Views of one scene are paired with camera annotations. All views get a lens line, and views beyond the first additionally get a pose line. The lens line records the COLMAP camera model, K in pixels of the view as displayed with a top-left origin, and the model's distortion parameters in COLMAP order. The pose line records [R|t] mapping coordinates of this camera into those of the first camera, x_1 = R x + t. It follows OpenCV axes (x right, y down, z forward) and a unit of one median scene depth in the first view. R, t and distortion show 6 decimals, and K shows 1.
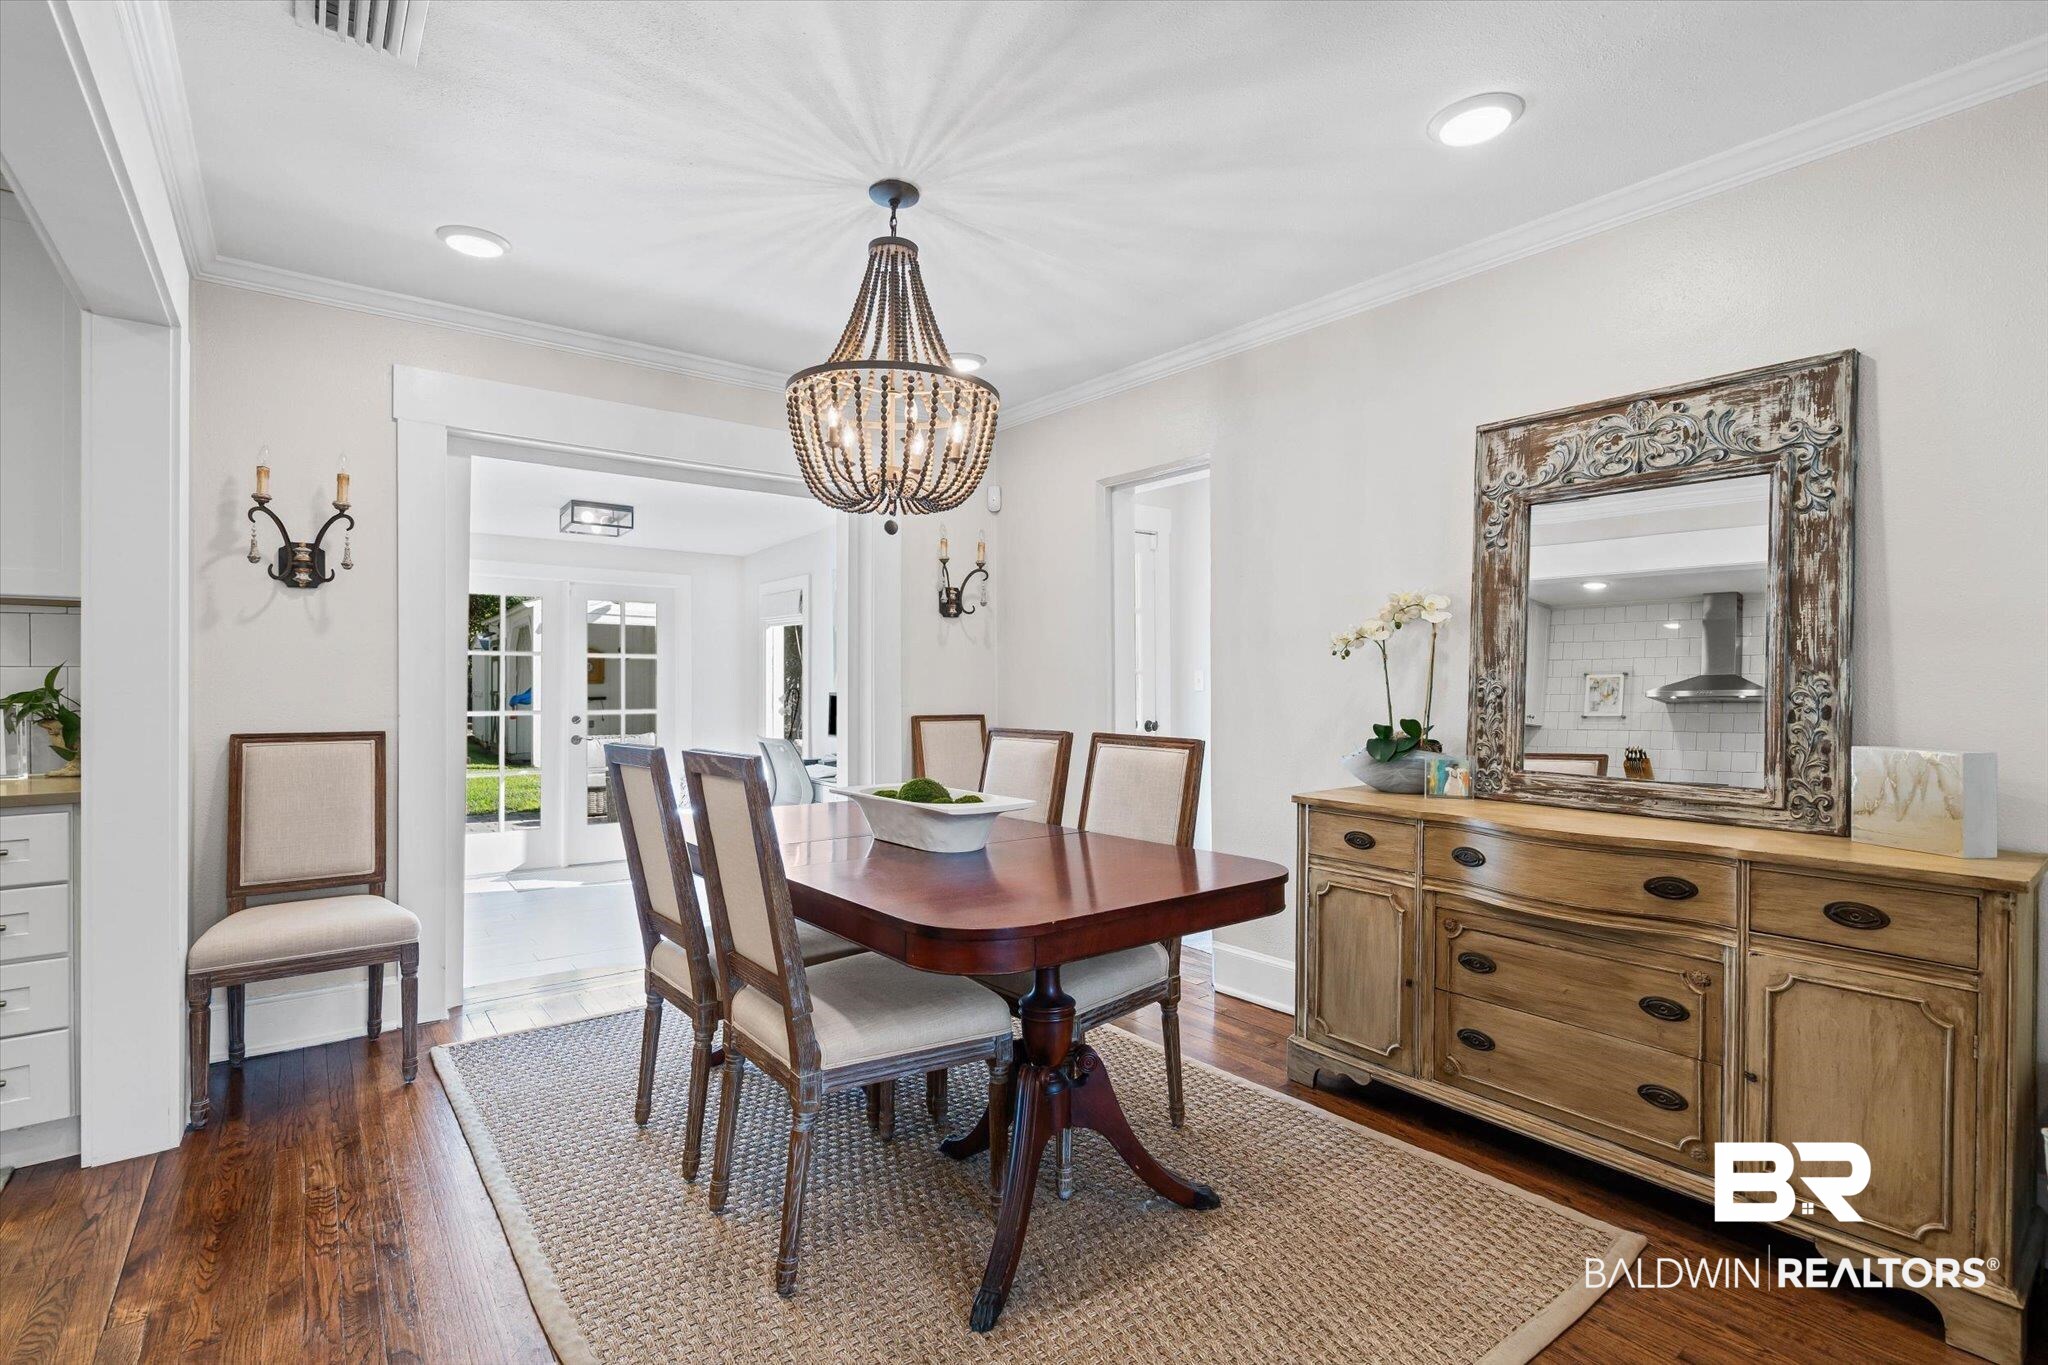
lens RADIAL K [[921.3, 0, 1024.0], [0, 921.3, 682.5], [0, 0, 1]] dist [0.001136, -0.000291]
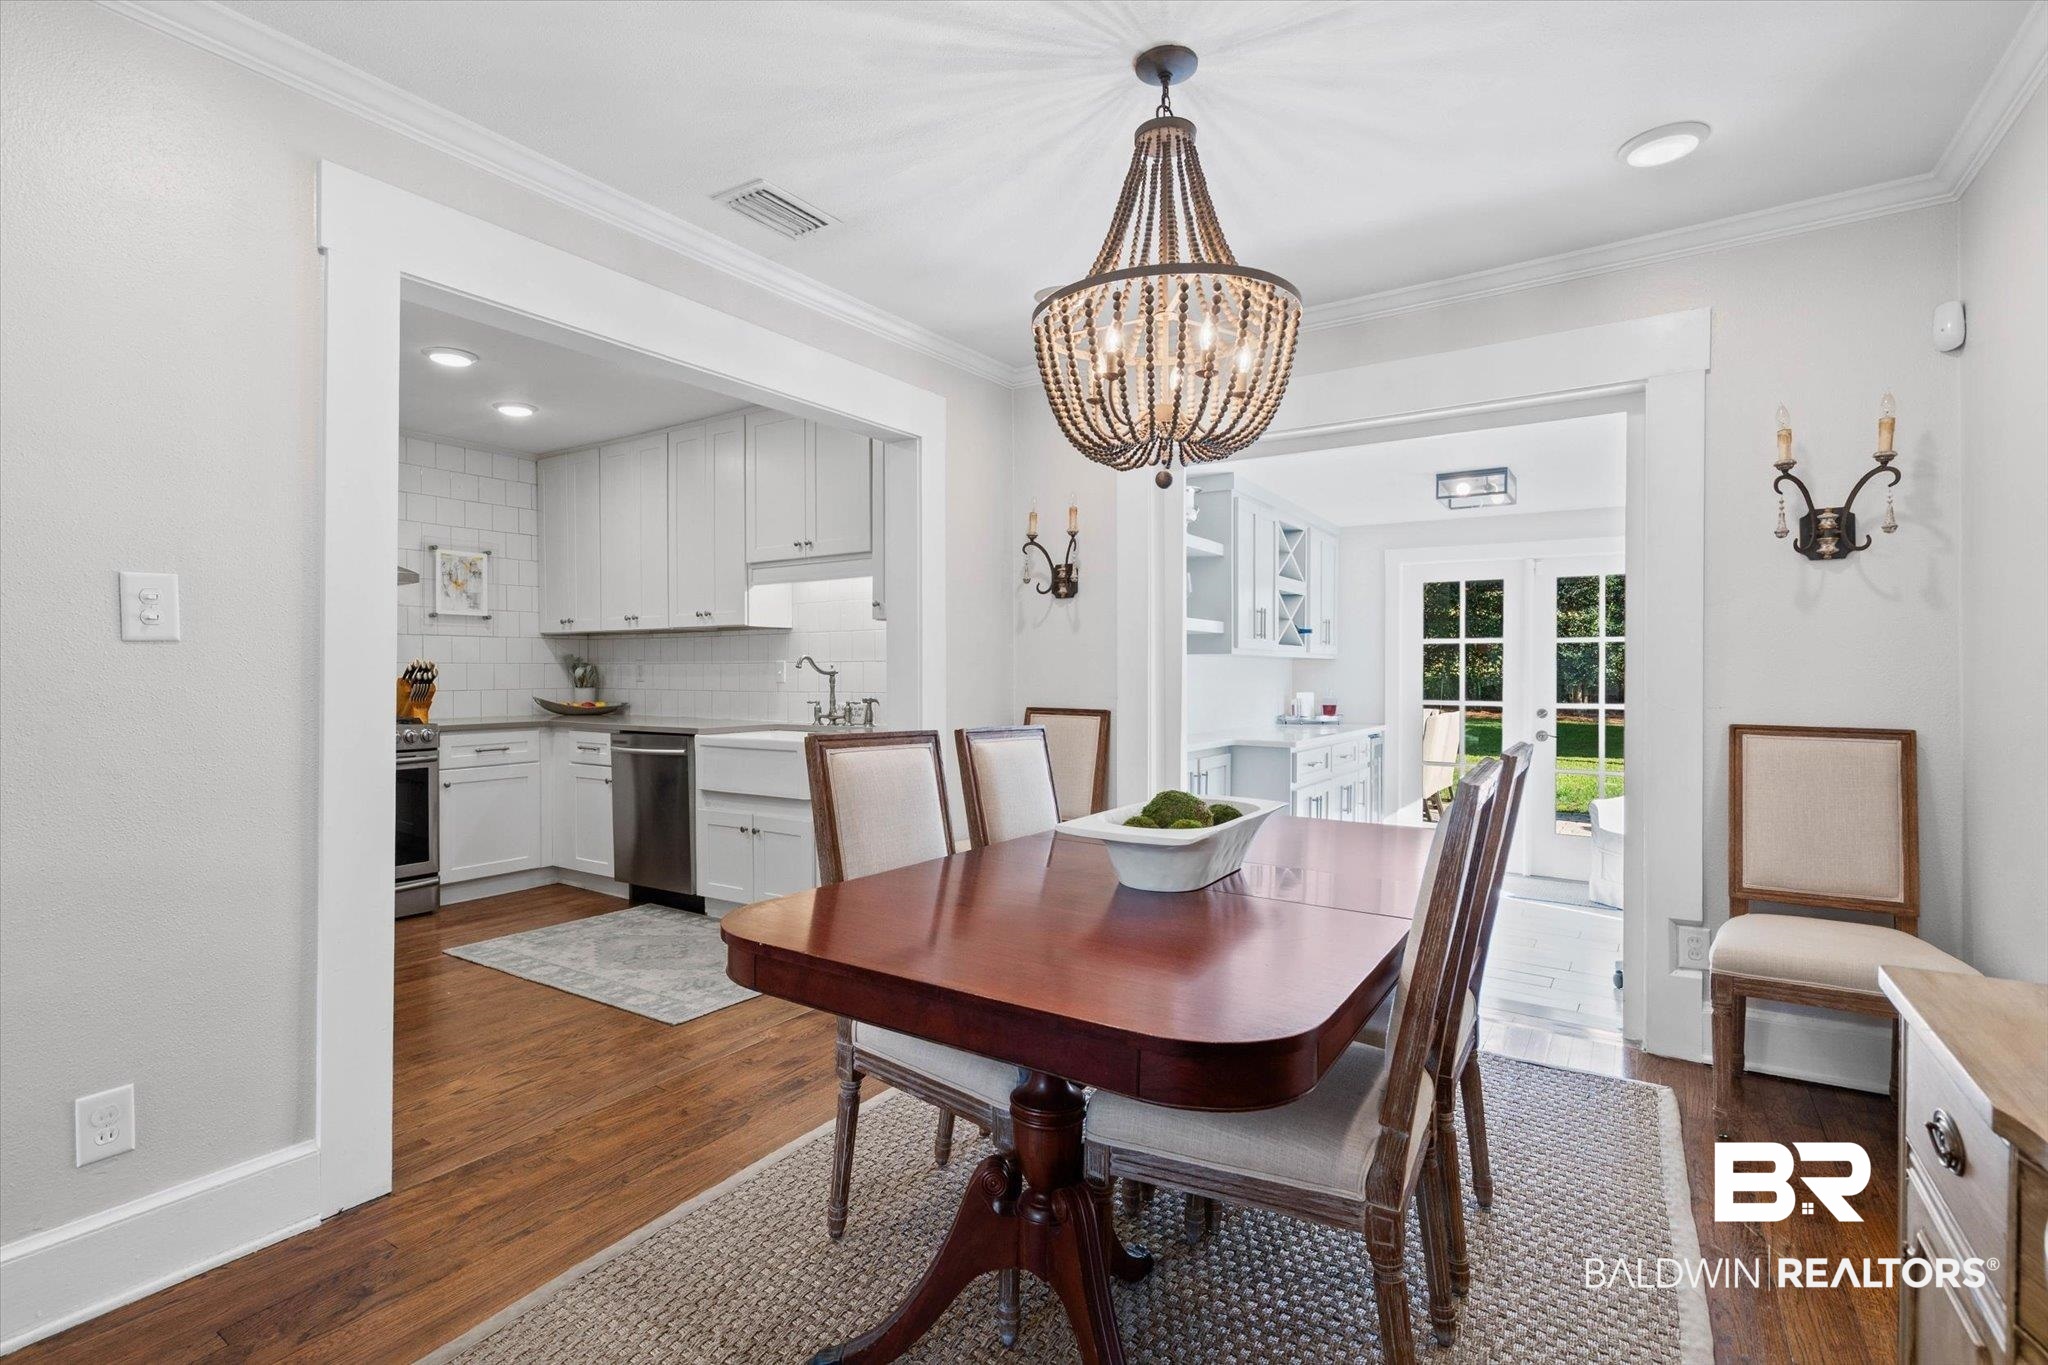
lens RADIAL K [[981.3, 0, 1024.0], [0, 981.3, 682.5], [0, 0, 1]] dist [-0.000538, 0.000012]
pose [[0.310426, 0.013898, -0.950496, 0.635348], [-0.002292, 0.999901, 0.013872, -0.002125], [0.950595, -0.002127, 0.310427, 0.605571]]
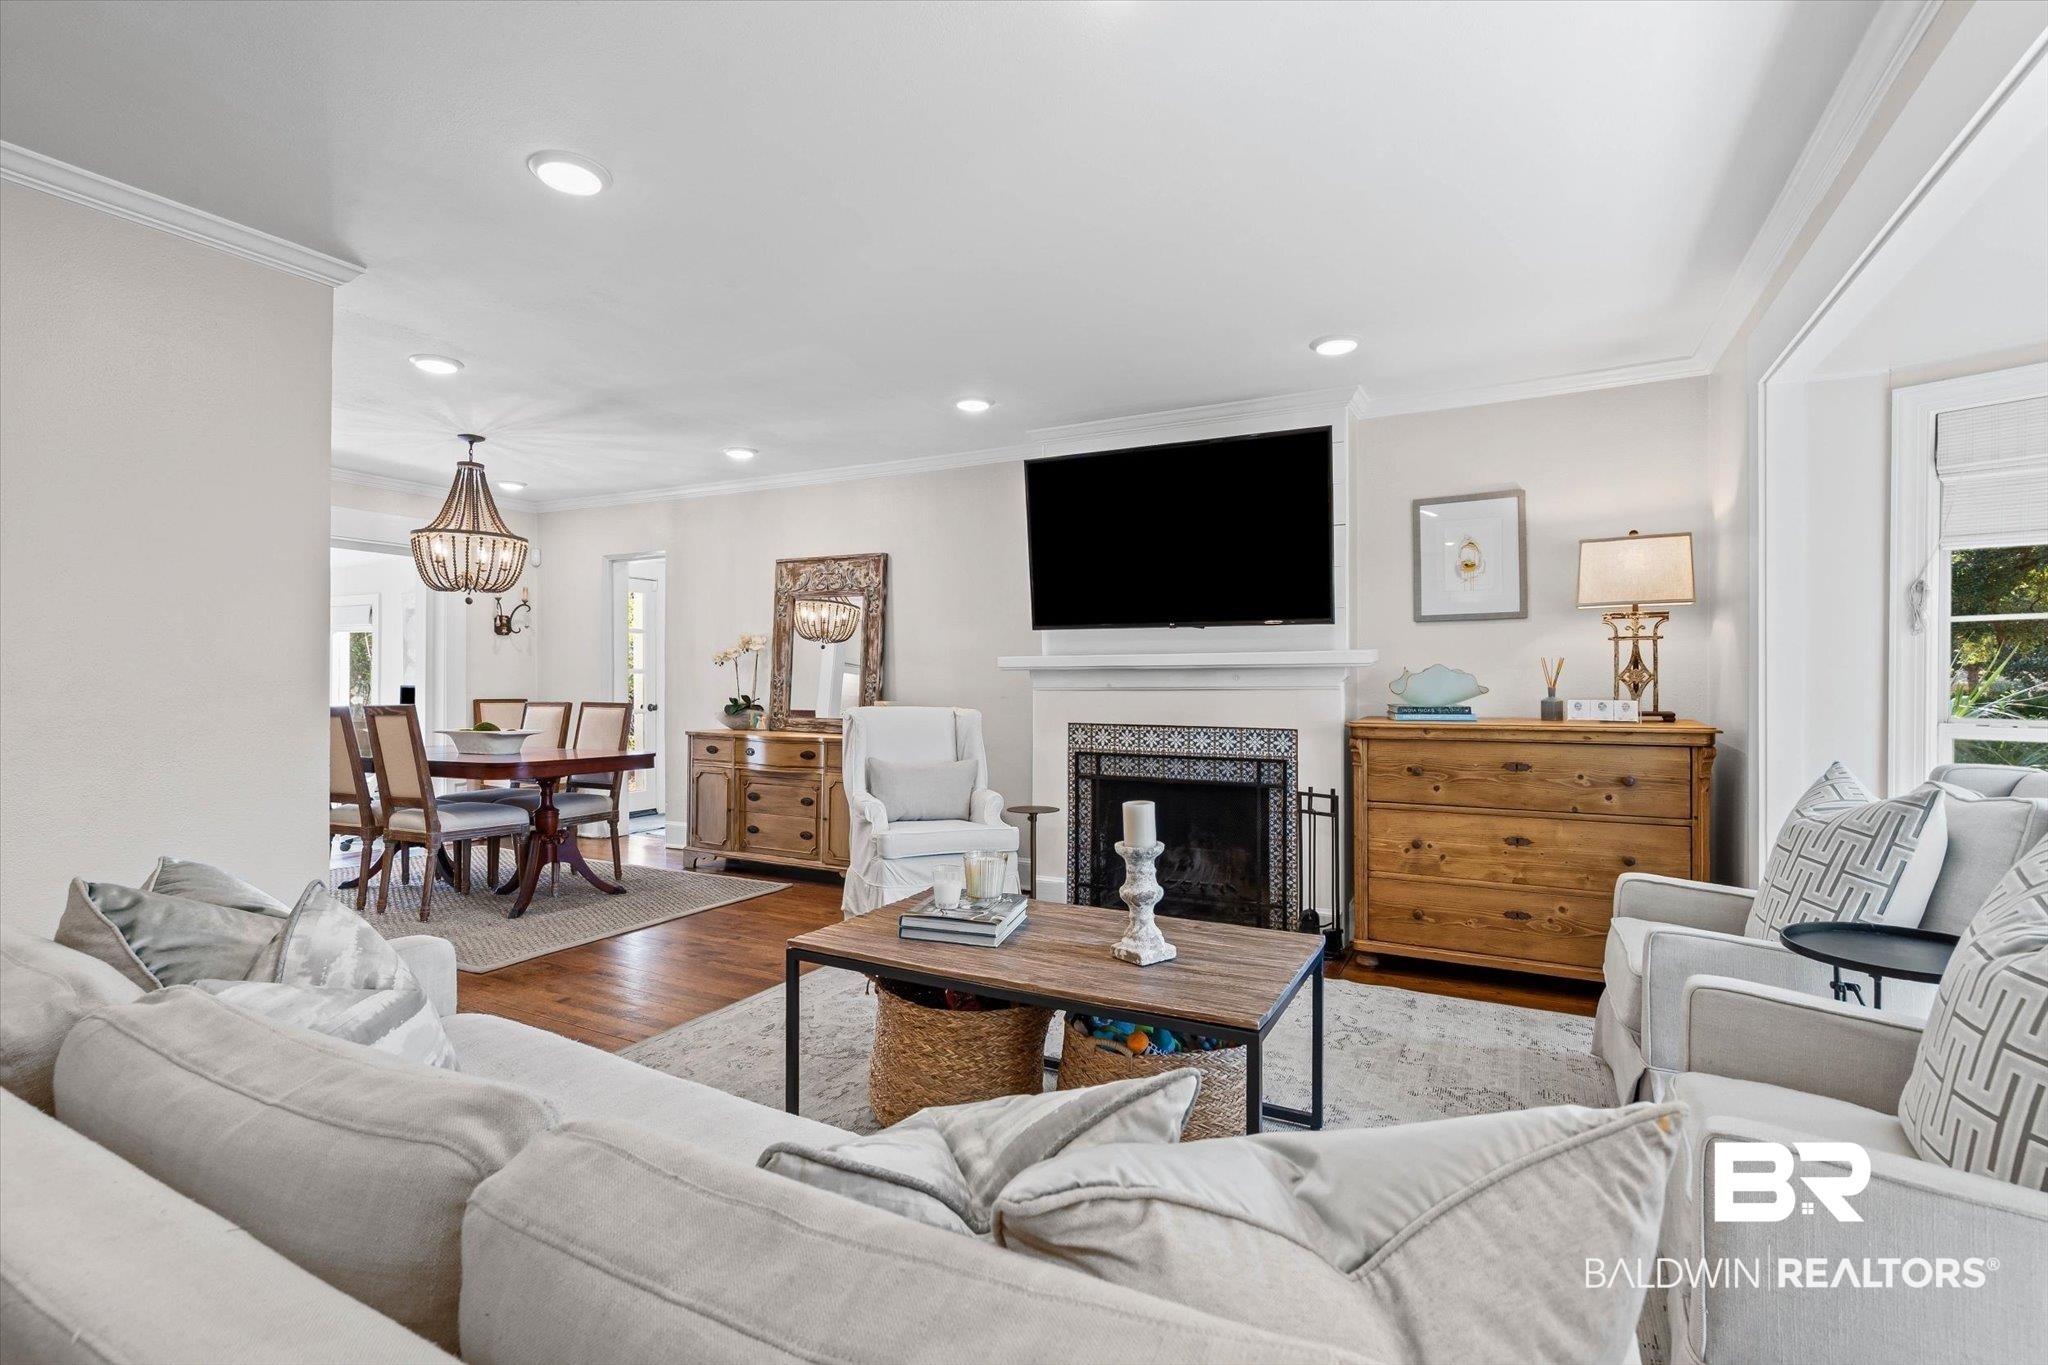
lens RADIAL K [[941.1, 0, 1004.3], [0, 941.1, 678.5], [0, 0, 1]] dist [-0.000406, -0.000086]
pose [[0.918311, 0.004403, 0.395835, 0.119089], [-0.002877, 0.999986, -0.004449, 0.010724], [-0.395849, 0.002947, 0.918311, -1.361776]]
